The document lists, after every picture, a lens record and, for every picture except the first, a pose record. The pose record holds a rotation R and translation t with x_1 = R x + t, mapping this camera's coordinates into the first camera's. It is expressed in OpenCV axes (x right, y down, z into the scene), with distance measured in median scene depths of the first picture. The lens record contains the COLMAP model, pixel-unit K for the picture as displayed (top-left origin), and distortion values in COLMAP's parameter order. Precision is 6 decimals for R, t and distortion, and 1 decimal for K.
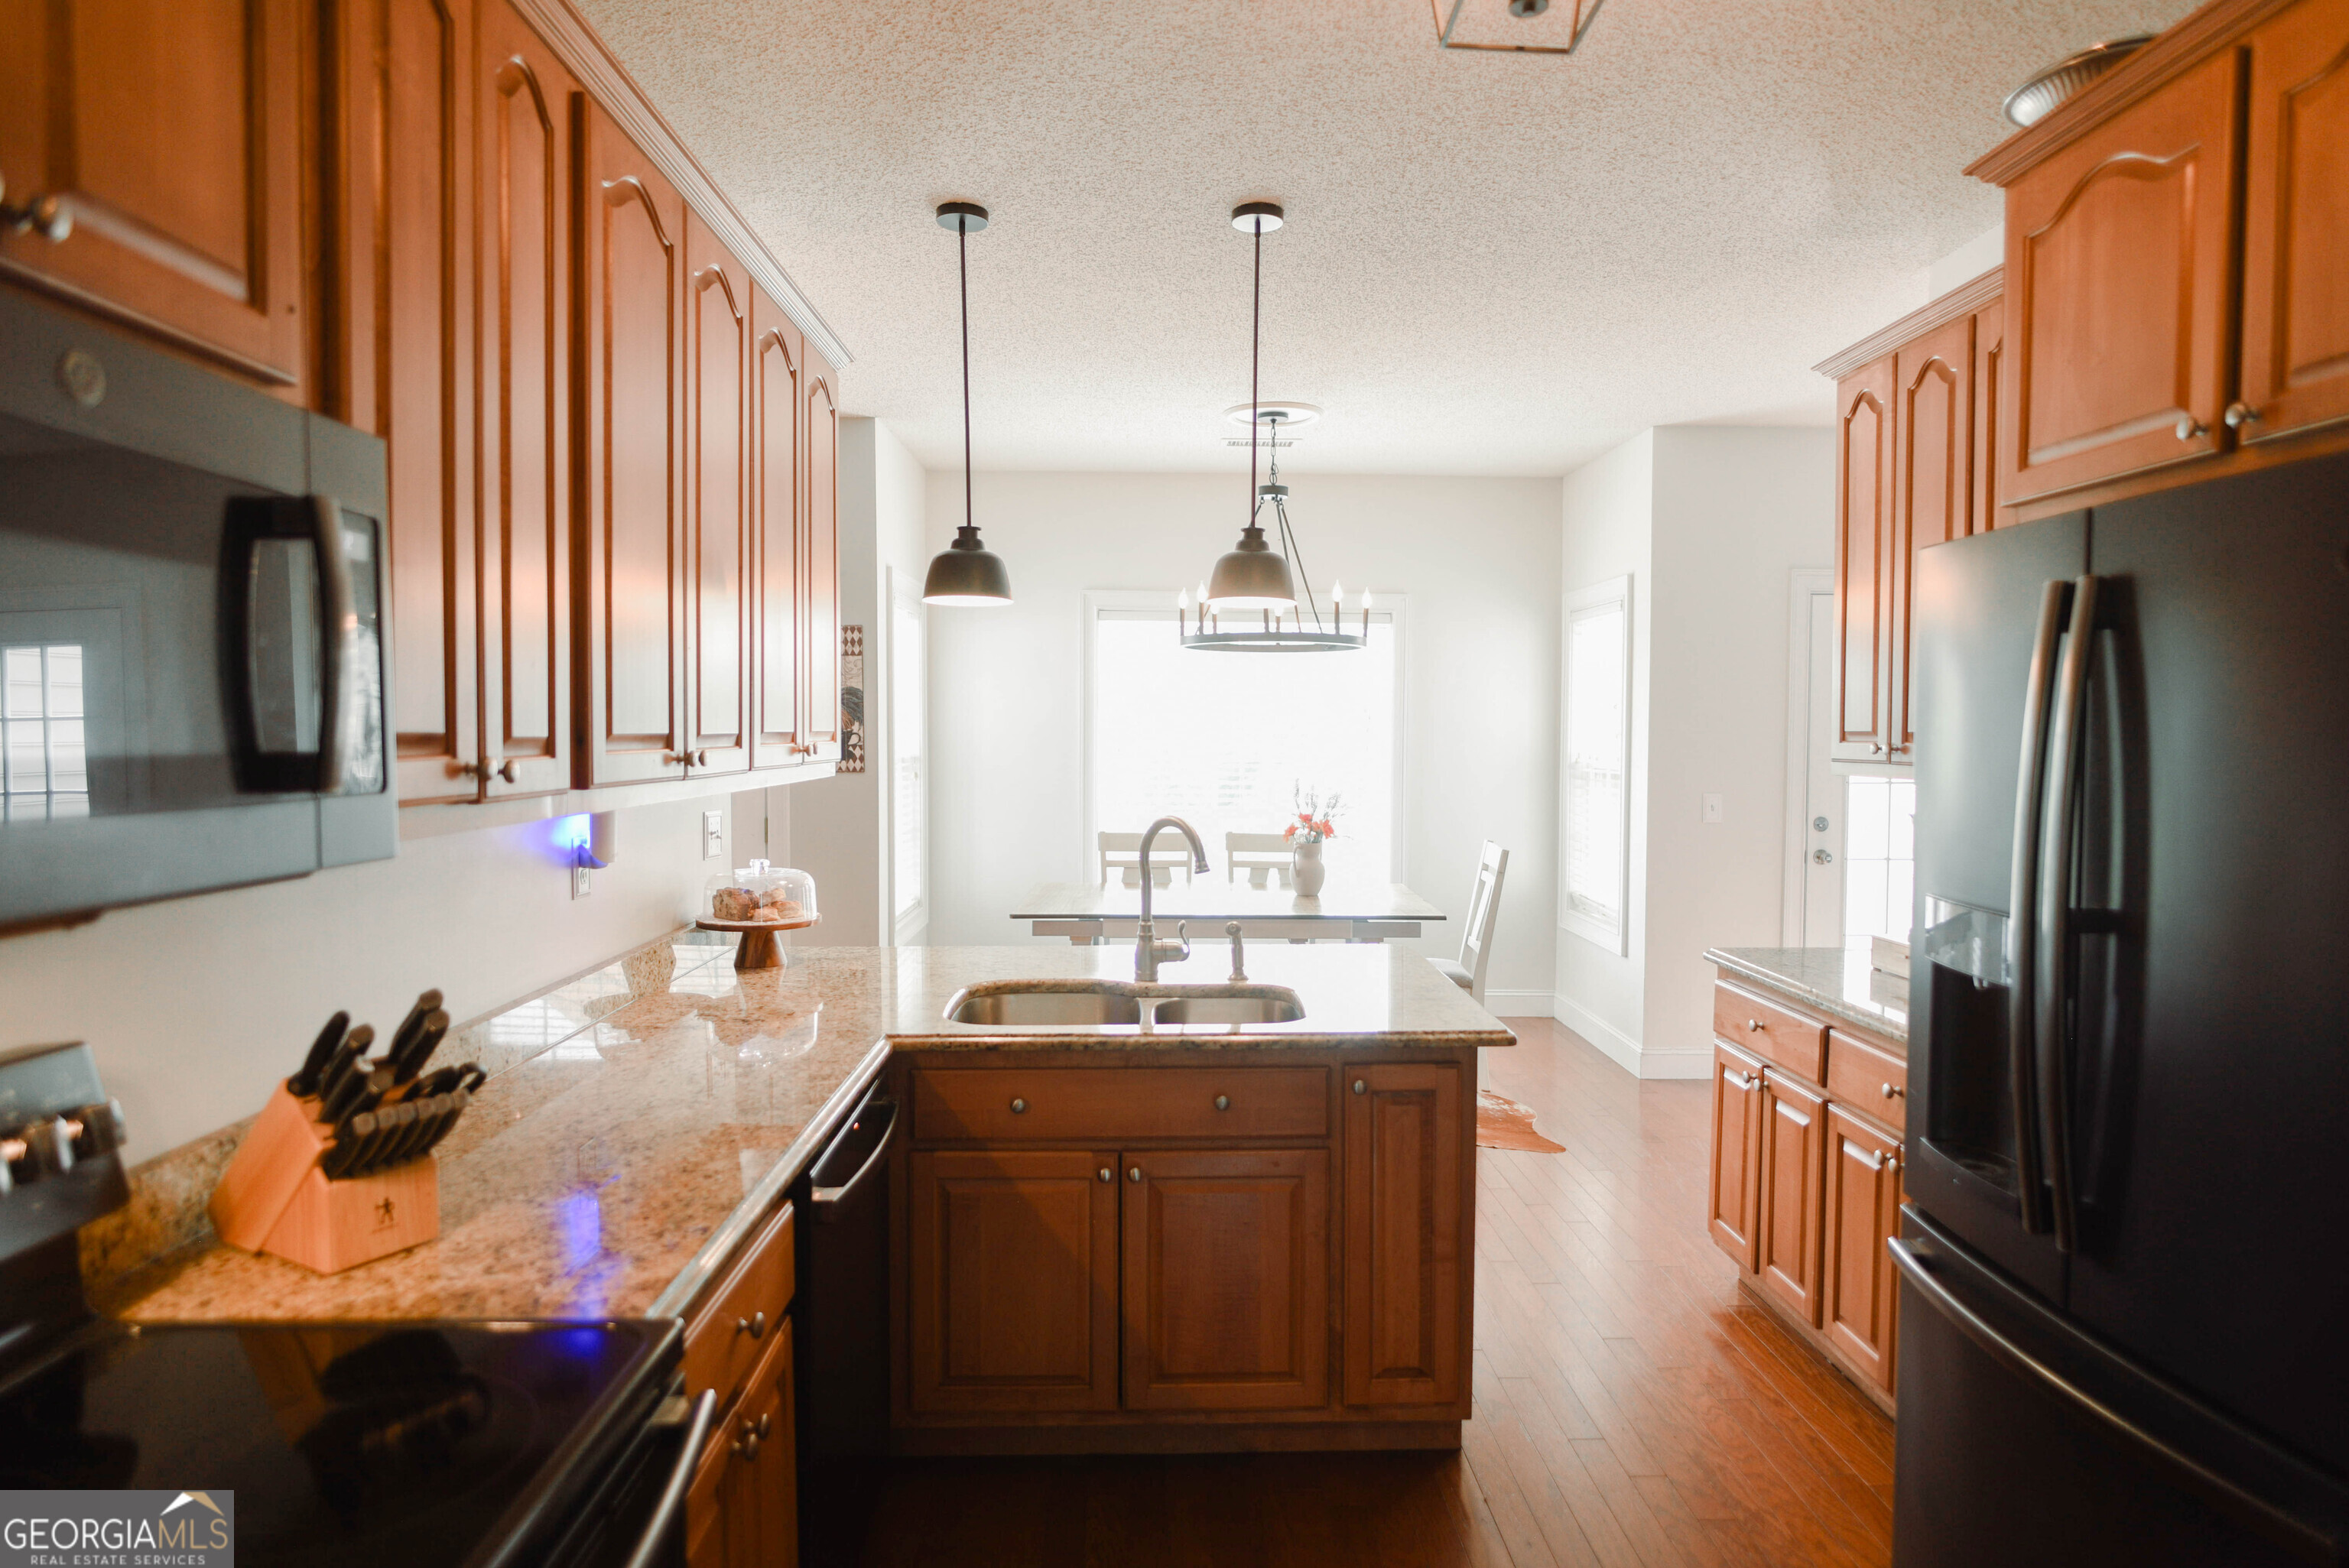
lens RADIAL K [[1343.4, 0, 1161.5], [0, 1343.4, 788.1], [0, 0, 1]] dist [-0.026390, 0.018107]
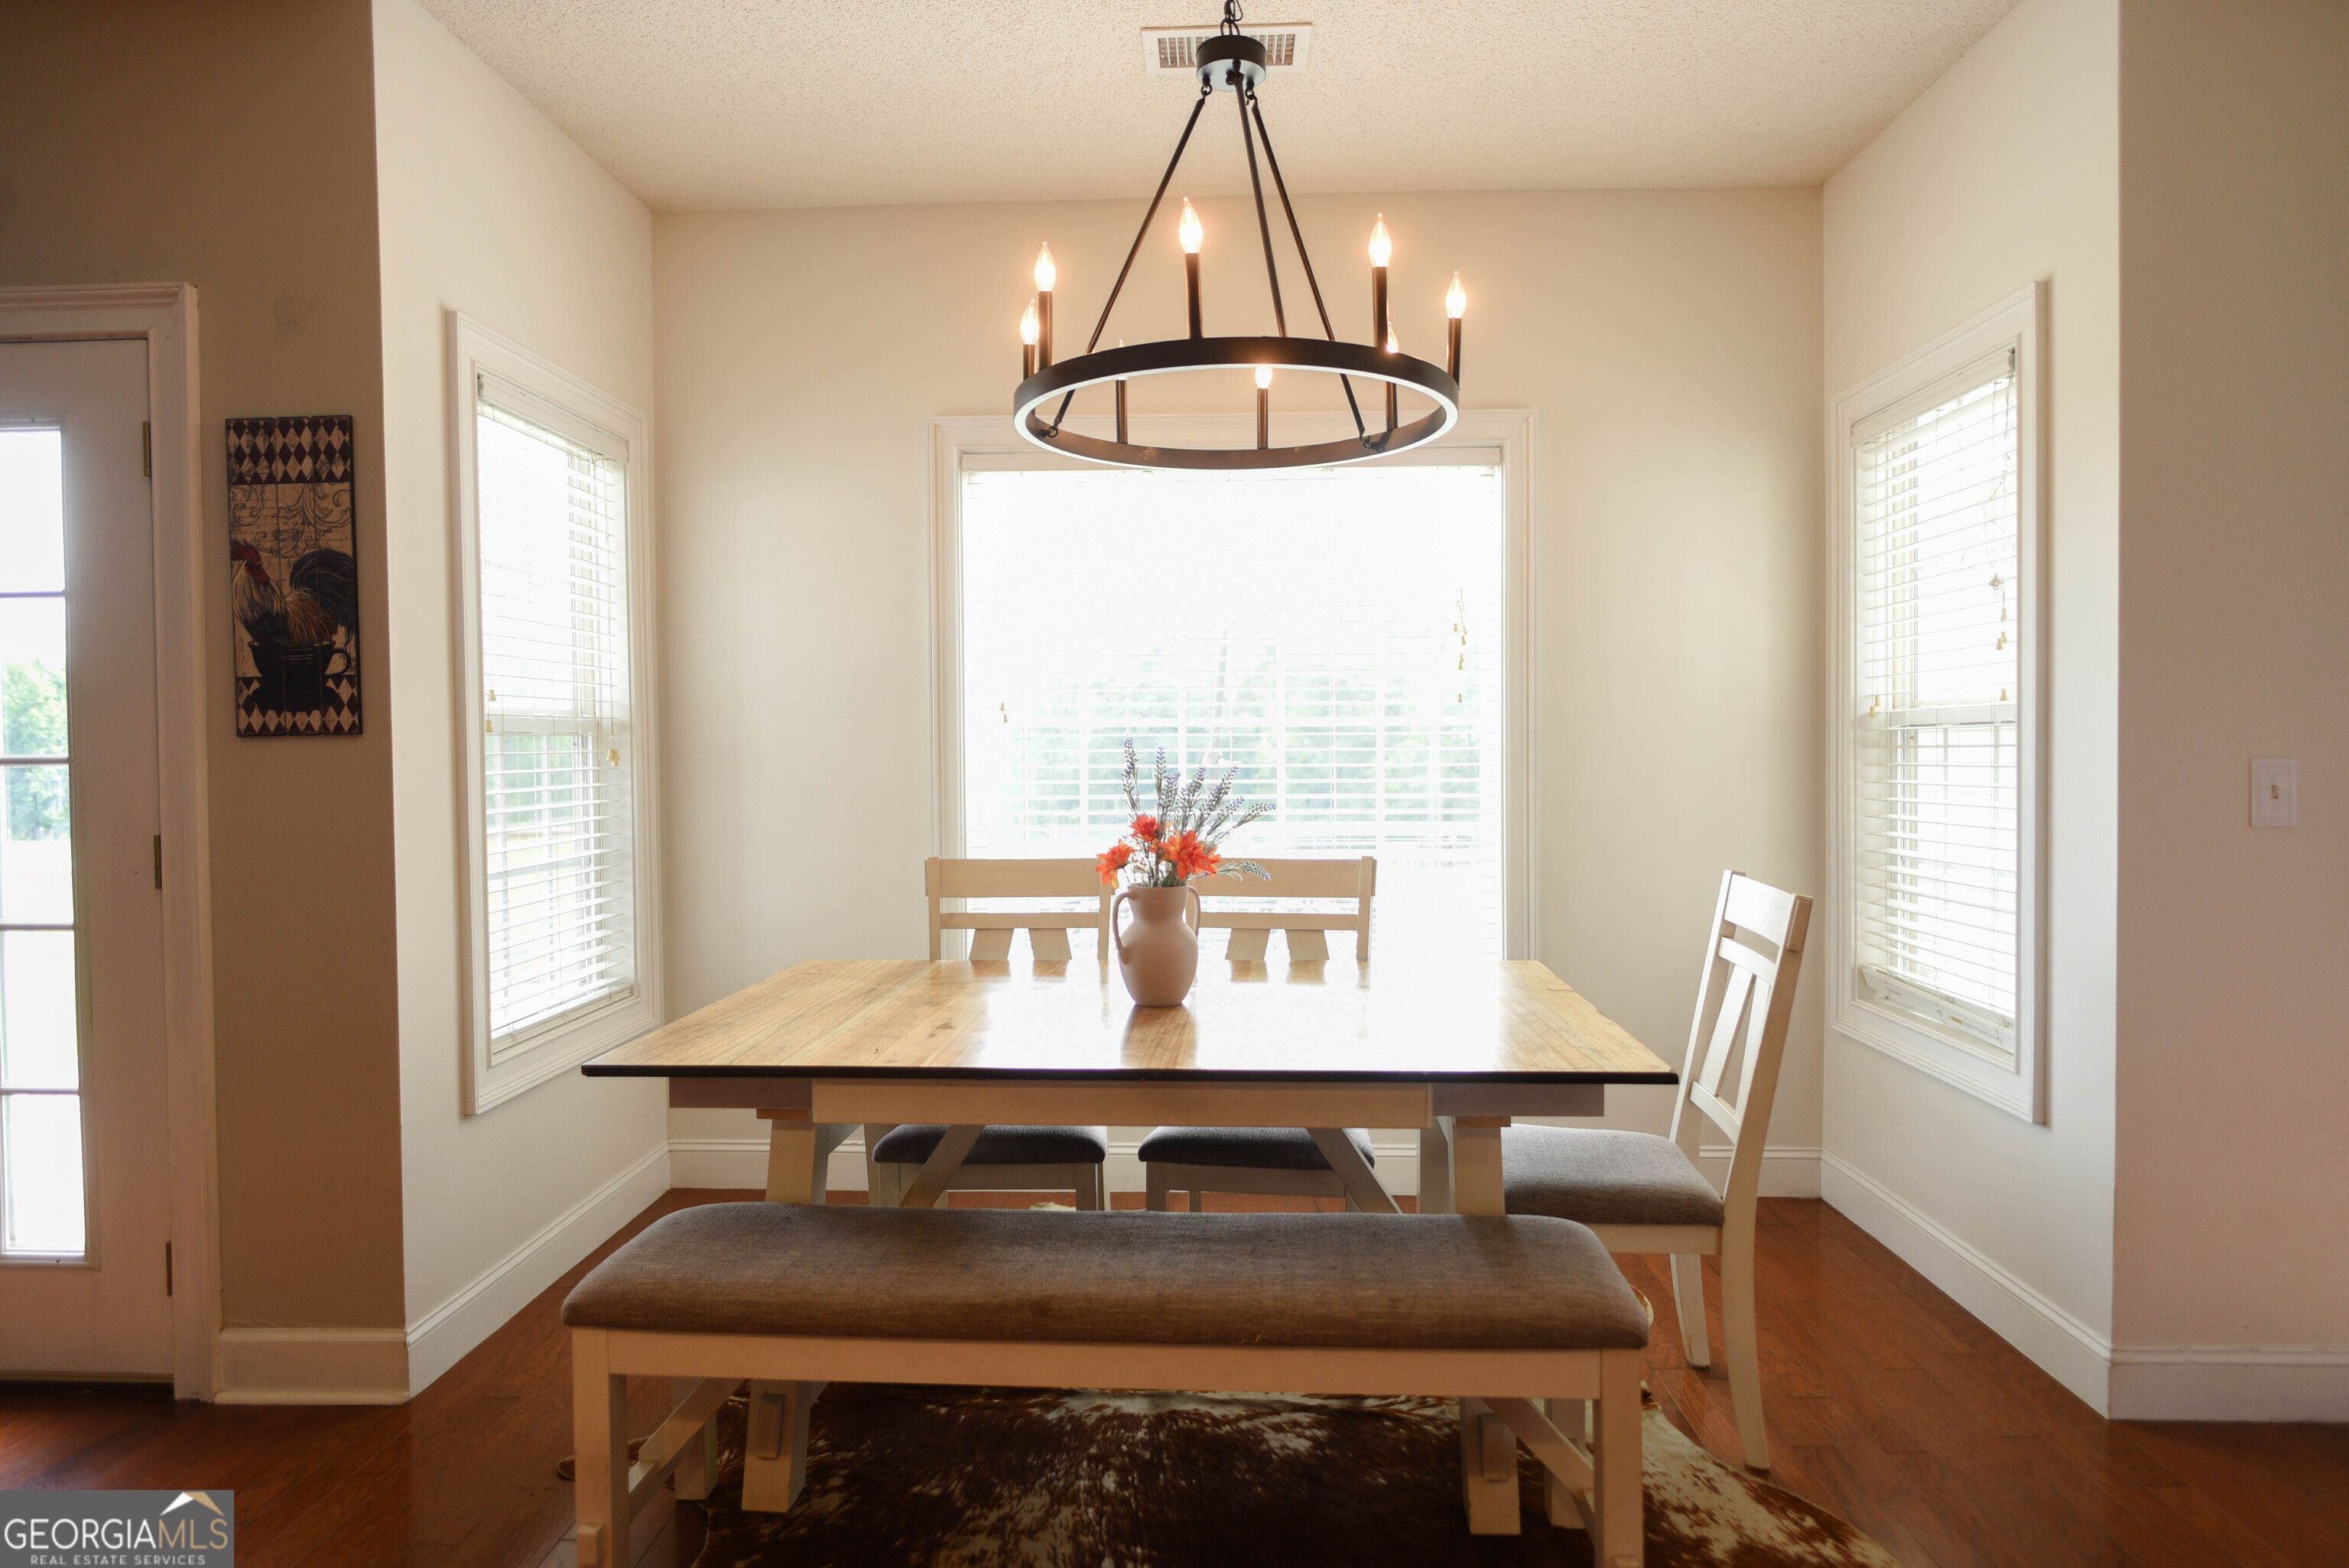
lens RADIAL K [[1343.4, 0, 1161.5], [0, 1343.4, 788.1], [0, 0, 1]] dist [-0.026390, 0.018107]
pose [[0.997834, -0.011385, -0.064785, 0.083615], [0.010558, 0.999858, -0.013102, 0.015603], [0.064925, 0.012389, 0.997813, 0.559514]]
